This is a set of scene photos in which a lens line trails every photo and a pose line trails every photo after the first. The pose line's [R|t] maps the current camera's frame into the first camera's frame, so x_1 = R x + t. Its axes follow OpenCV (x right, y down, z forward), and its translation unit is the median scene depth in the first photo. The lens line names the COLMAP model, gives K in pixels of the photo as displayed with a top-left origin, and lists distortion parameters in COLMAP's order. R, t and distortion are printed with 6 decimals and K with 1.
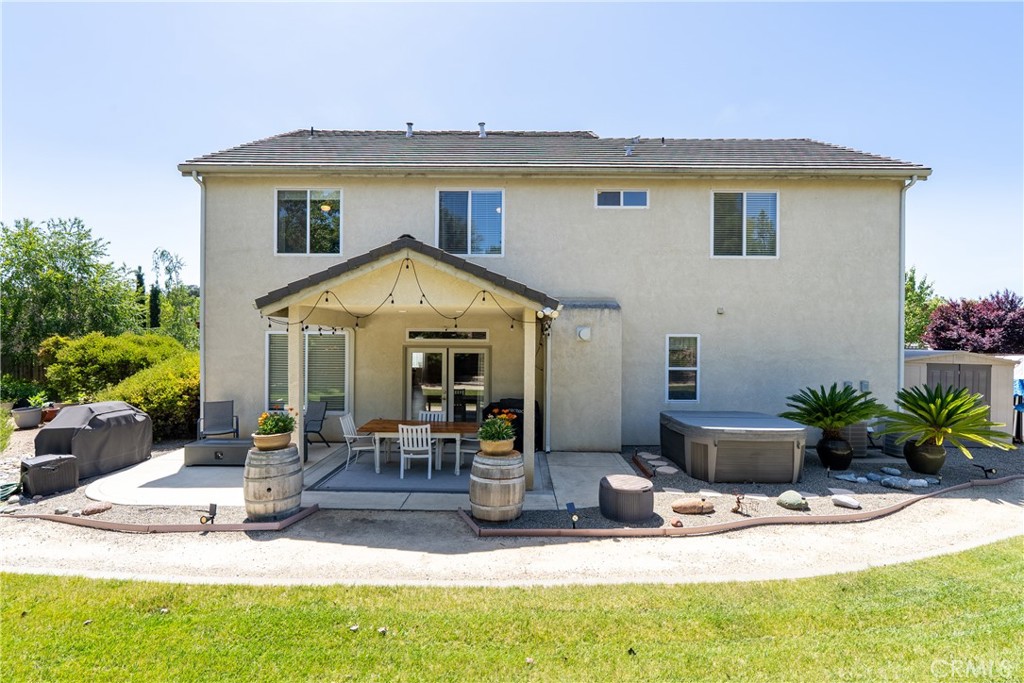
lens RADIAL K [[458.9, 0, 516.0], [0, 458.9, 339.9], [0, 0, 1]] dist [-0.009119, 0.003373]
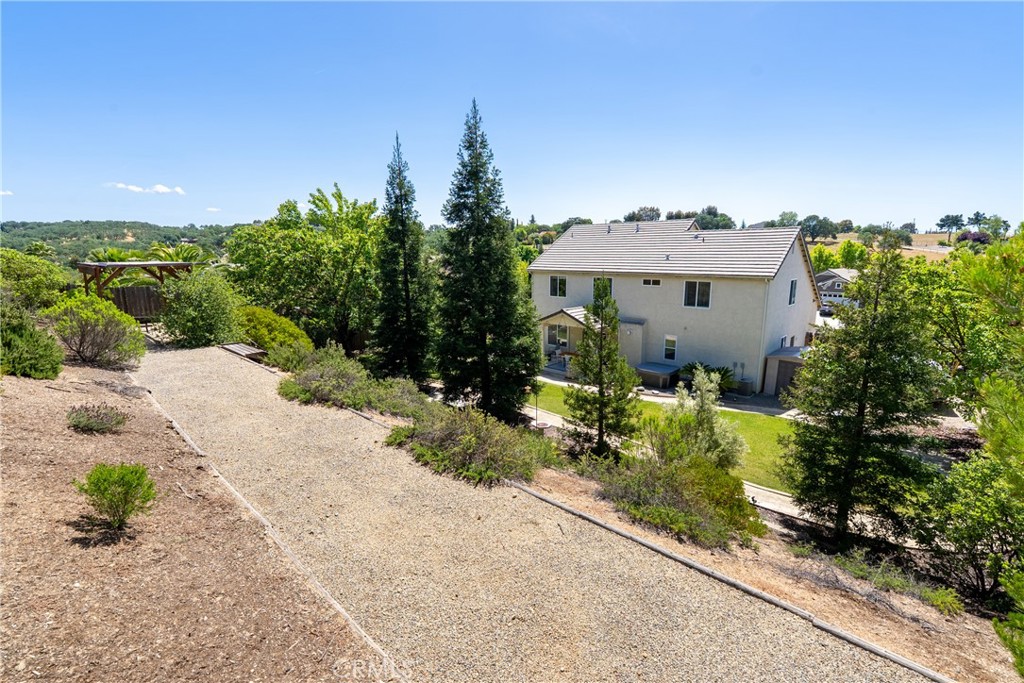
lens RADIAL K [[458.9, 0, 513.3], [0, 458.9, 340.1], [0, 0, 1]] dist [-0.009119, 0.003373]
pose [[0.723982, 0.118398, -0.679583, 1.498222], [0.006869, 0.983874, 0.178730, -0.459025], [0.689785, -0.134065, 0.711494, -1.491006]]
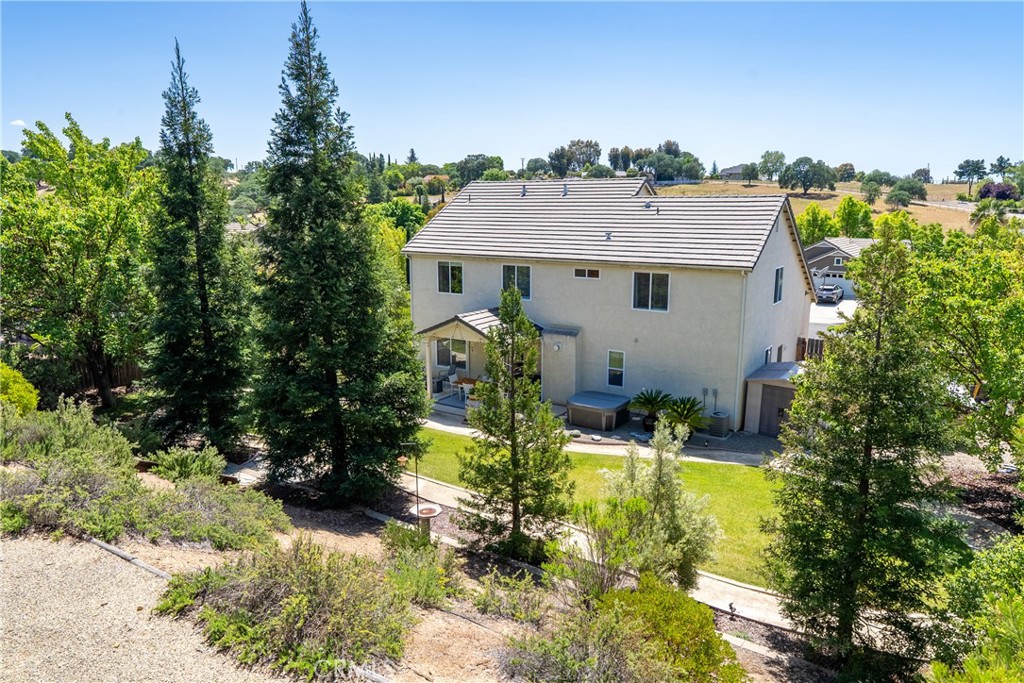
lens RADIAL K [[696.9, 0, 514.4], [0, 696.9, 339.2], [0, 0, 1]] dist [-0.004795, 0.004649]
pose [[0.836610, 0.096742, -0.539189, 1.497382], [0.003525, 0.983311, 0.181898, -0.552439], [0.547788, -0.154078, 0.822307, -1.452834]]
